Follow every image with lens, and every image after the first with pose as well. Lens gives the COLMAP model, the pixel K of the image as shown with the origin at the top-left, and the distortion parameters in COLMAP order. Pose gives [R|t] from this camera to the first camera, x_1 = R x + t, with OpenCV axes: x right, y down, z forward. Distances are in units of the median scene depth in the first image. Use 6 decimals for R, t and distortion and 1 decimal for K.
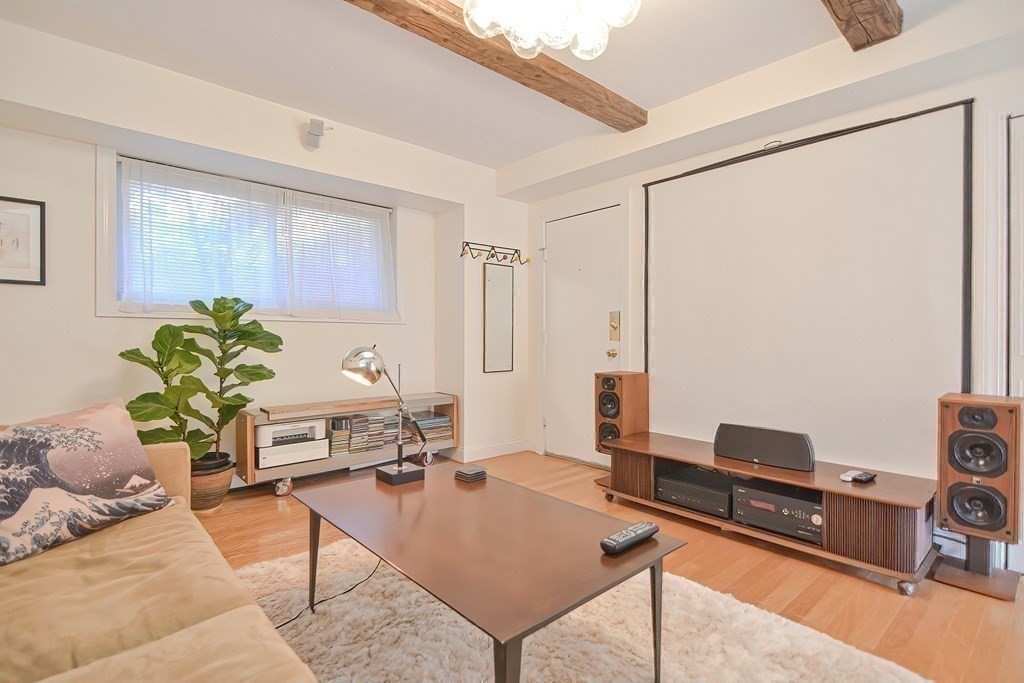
lens RADIAL K [[500.1, 0, 529.6], [0, 500.1, 336.6], [0, 0, 1]] dist [0.014624, -0.010496]
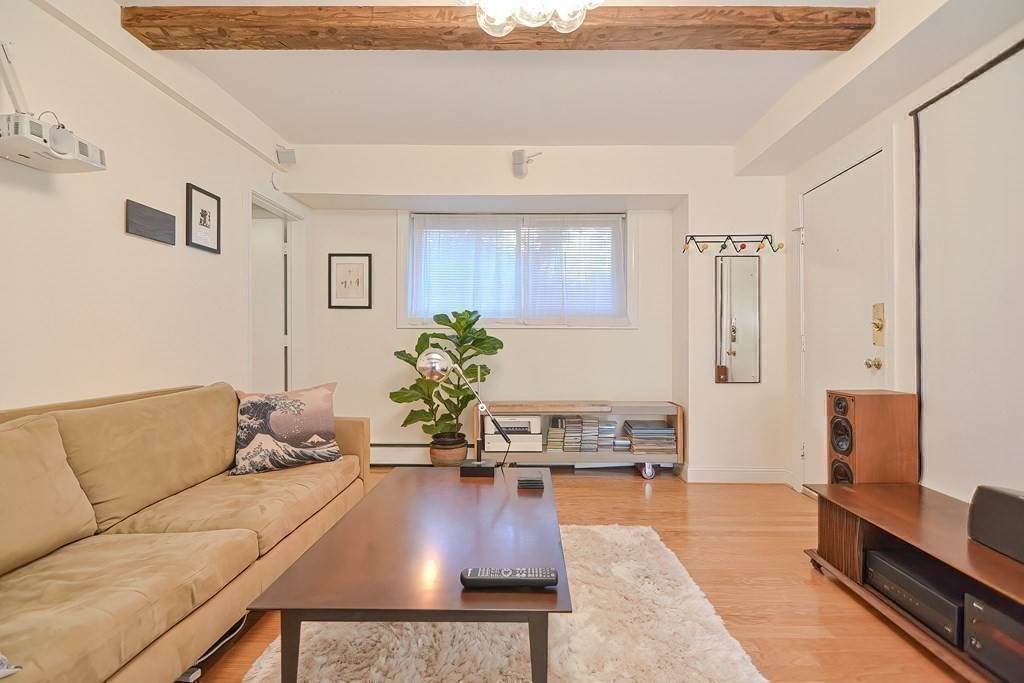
lens RADIAL K [[500.1, 0, 511.5], [0, 500.1, 339.0], [0, 0, 1]] dist [0.014624, -0.010496]
pose [[0.726845, -0.007824, -0.686757, 0.335288], [0.001284, 0.999949, -0.010033, 0.005503], [0.686800, 0.006411, 0.726818, 0.169197]]
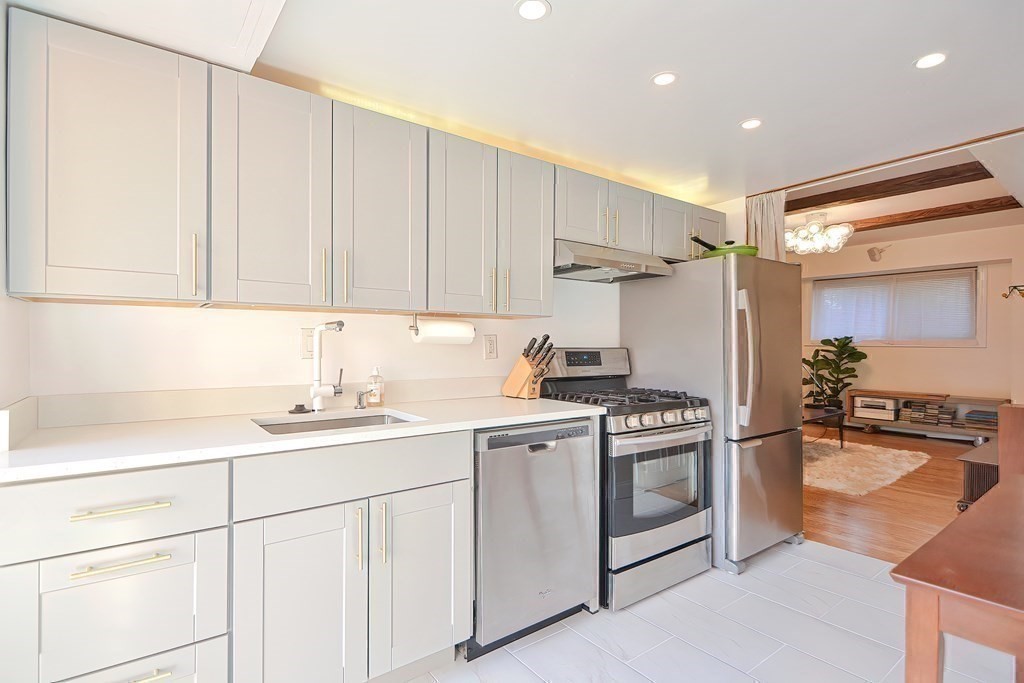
lens RADIAL K [[500.1, 0, 514.3], [0, 500.1, 341.0], [0, 0, 1]] dist [0.014624, -0.010496]
pose [[-0.058919, -0.005602, -0.998247, 1.686691], [-0.004517, 0.999976, -0.005345, -0.040746], [0.998253, 0.004194, -0.058943, -0.320282]]
